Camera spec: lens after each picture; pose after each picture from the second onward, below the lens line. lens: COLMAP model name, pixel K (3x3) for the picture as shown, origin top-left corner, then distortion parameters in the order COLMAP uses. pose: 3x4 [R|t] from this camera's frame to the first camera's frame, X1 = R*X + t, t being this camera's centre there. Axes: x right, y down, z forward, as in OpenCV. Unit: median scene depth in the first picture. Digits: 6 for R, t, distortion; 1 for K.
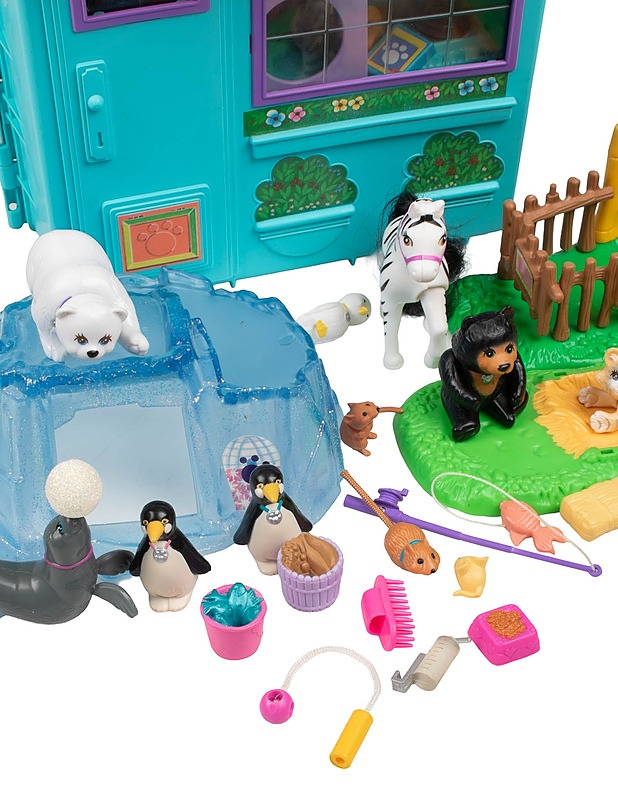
lens RADIAL K [[1305.1, 0, 309.0], [0, 1305.1, 400.0], [0, 0, 1]] dist [-0.034689, 0.003217]
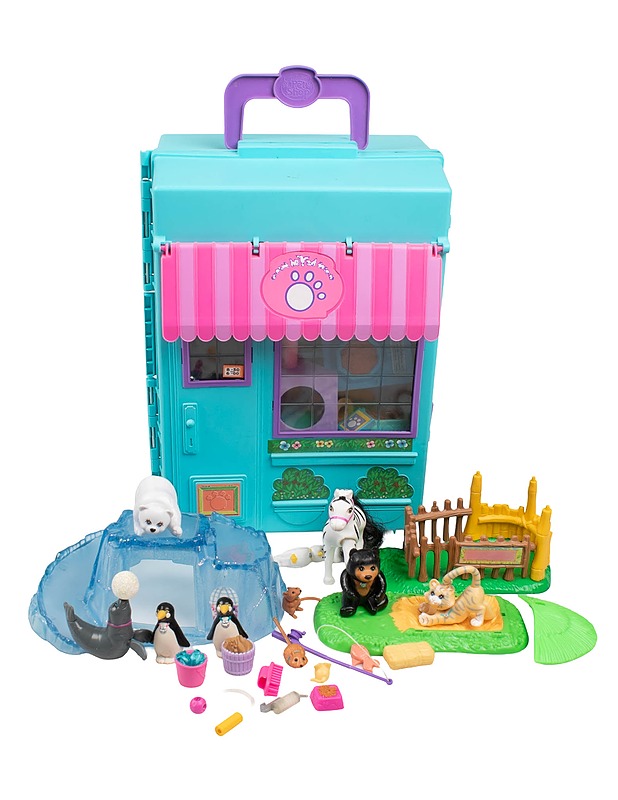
lens RADIAL K [[957.3, 0, 309.0], [0, 957.3, 400.0], [0, 0, 1]] dist [-0.083904, 0.000036]
pose [[0.981094, 0.105798, -0.162053, 0.251065], [-0.153251, 0.936069, -0.316684, 0.177982], [0.118188, 0.335532, 0.934585, -0.375127]]
